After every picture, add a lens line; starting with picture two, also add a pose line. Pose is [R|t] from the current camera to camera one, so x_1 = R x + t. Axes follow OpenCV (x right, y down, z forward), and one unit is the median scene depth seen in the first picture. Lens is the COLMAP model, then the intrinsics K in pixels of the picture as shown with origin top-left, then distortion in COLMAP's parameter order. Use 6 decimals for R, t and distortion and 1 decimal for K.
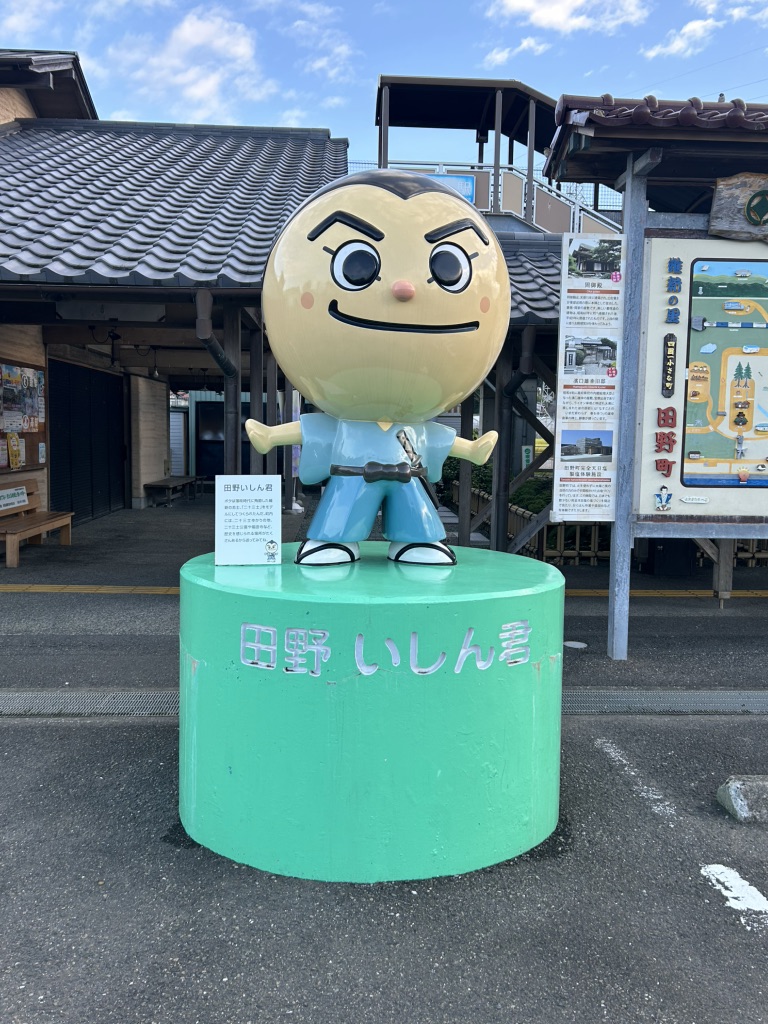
lens RADIAL K [[832.1, 0, 386.0], [0, 832.1, 503.7], [0, 0, 1]] dist [0.072233, -0.077671]
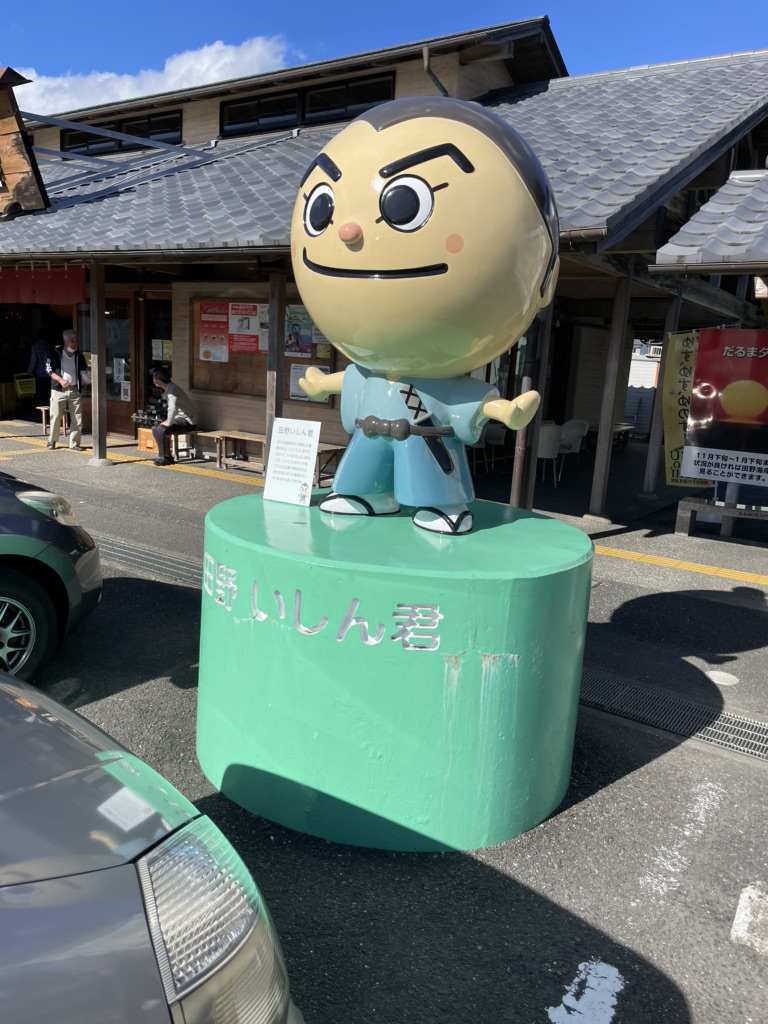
lens RADIAL K [[771.8, 0, 381.4], [0, 771.8, 501.6], [0, 0, 1]] dist [0.097407, -0.133980]
pose [[0.789751, 0.141801, -0.596813, 0.323392], [-0.099067, 0.989627, 0.104038, -0.027122], [0.605375, -0.023040, 0.795607, 0.167286]]
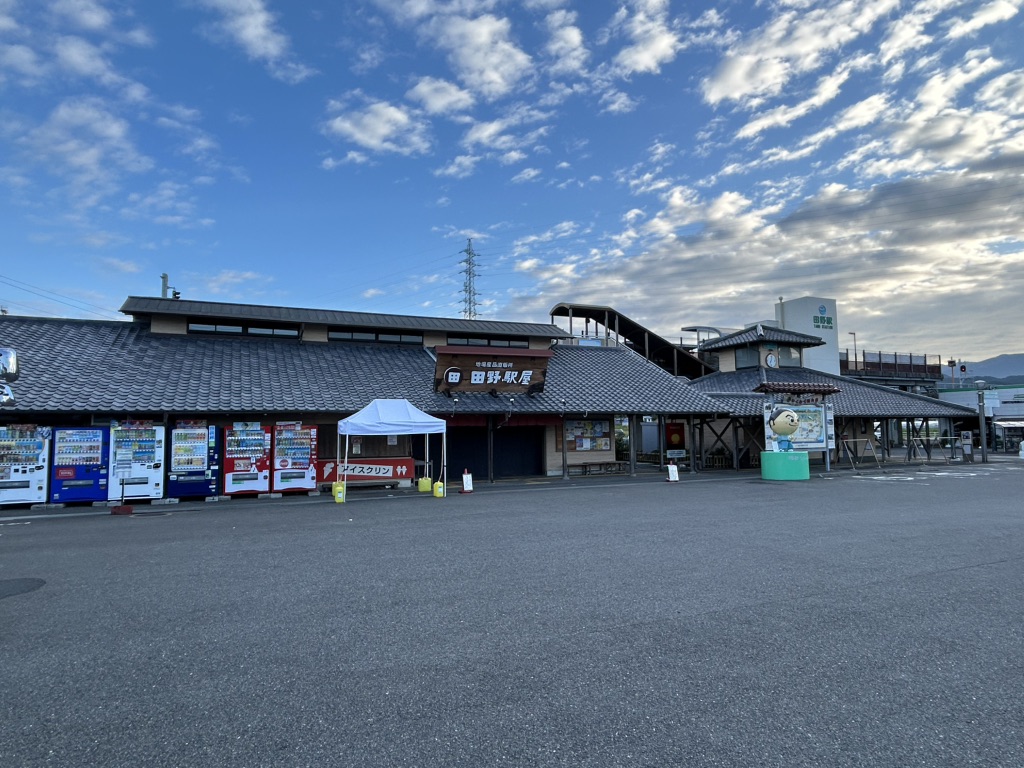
lens RADIAL K [[618.7, 0, 506.3], [0, 618.7, 380.9], [0, 0, 1]] dist [0.011679, -0.020785]
pose [[0.935733, 0.000066, 0.352709, -3.149343], [0.058133, 0.986295, -0.154409, 0.109724], [-0.347886, 0.164989, 0.922905, -2.558736]]
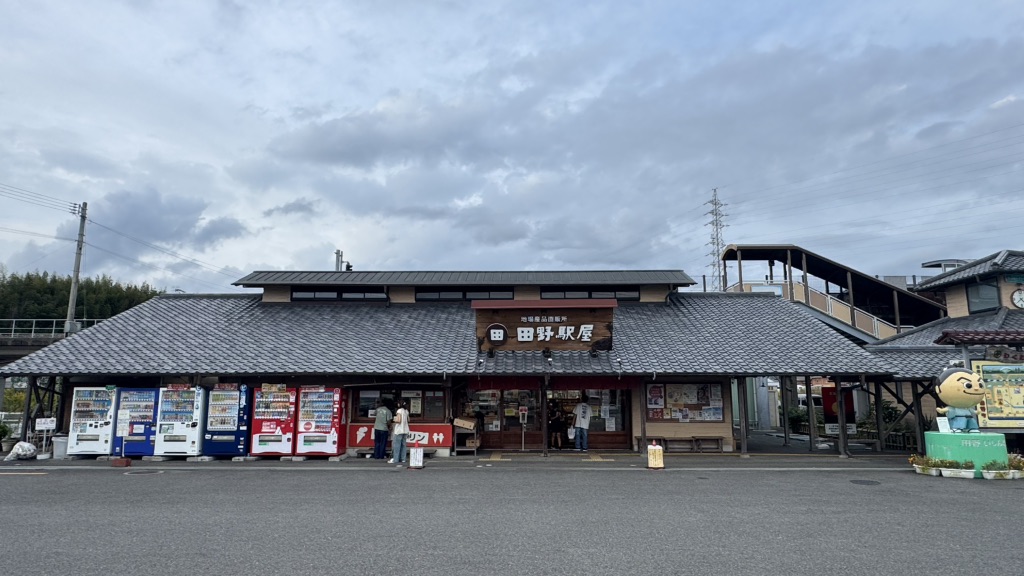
lens RADIAL K [[612.7, 0, 512.2], [0, 612.7, 288.7], [0, 0, 1]] dist [-0.002027, 0.000435]
pose [[0.997114, -0.029392, -0.070004, -1.777038], [0.010794, 0.967541, -0.252484, 0.091003], [0.075152, 0.250999, 0.965066, -2.264776]]
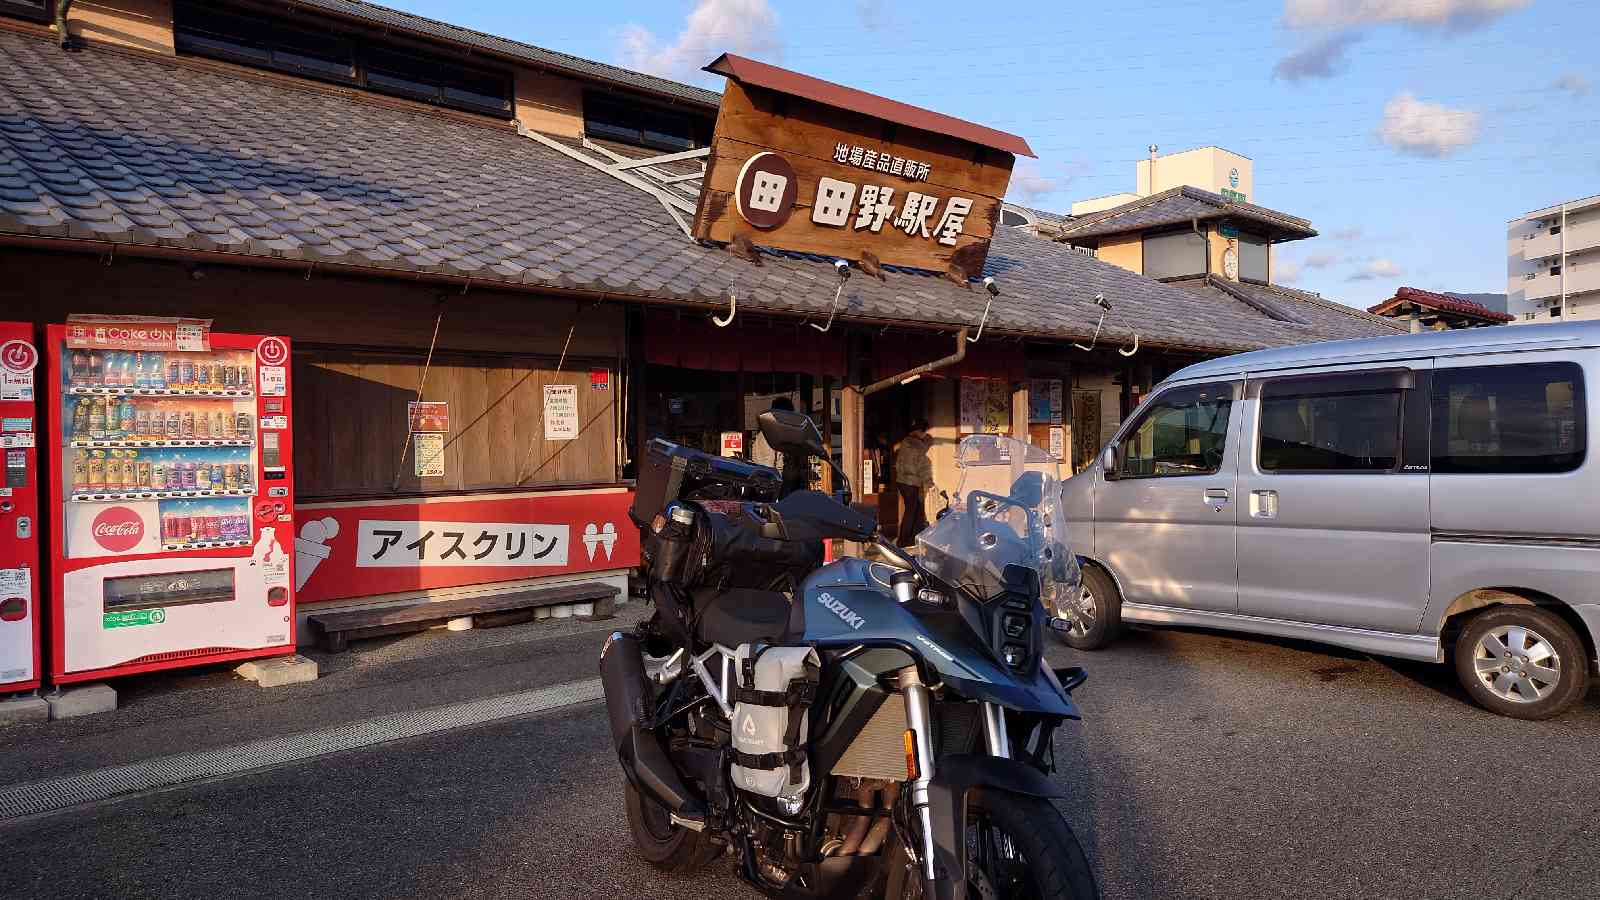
lens RADIAL K [[1149.6, 0, 800.1], [0, 1149.6, 448.7], [0, 0, 1]] dist [0.006095, 0.001178]
pose [[0.759194, -0.034377, 0.649956, -3.320715], [0.082802, 0.995592, -0.044060, -0.005692], [-0.645576, 0.087268, 0.758694, -0.378054]]
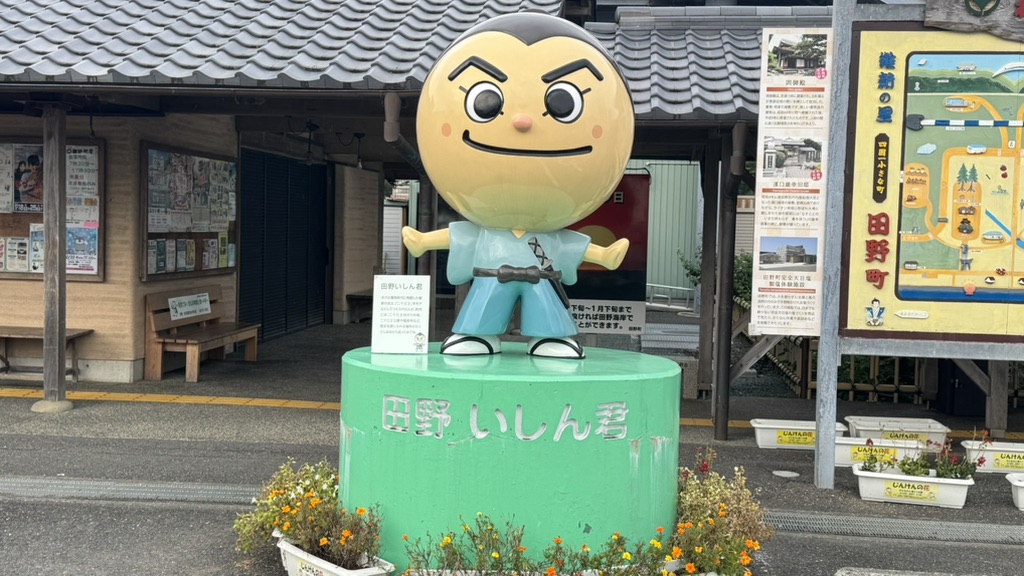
lens RADIAL K [[1179.6, 0, 513.4], [0, 1179.6, 289.8], [0, 0, 1]] dist [0.212163, -0.469598]
pose [[0.987887, 0.016378, -0.154306, 0.145672], [-0.021931, 0.999169, -0.034358, 0.023269], [0.153615, 0.037326, 0.987426, -0.357529]]
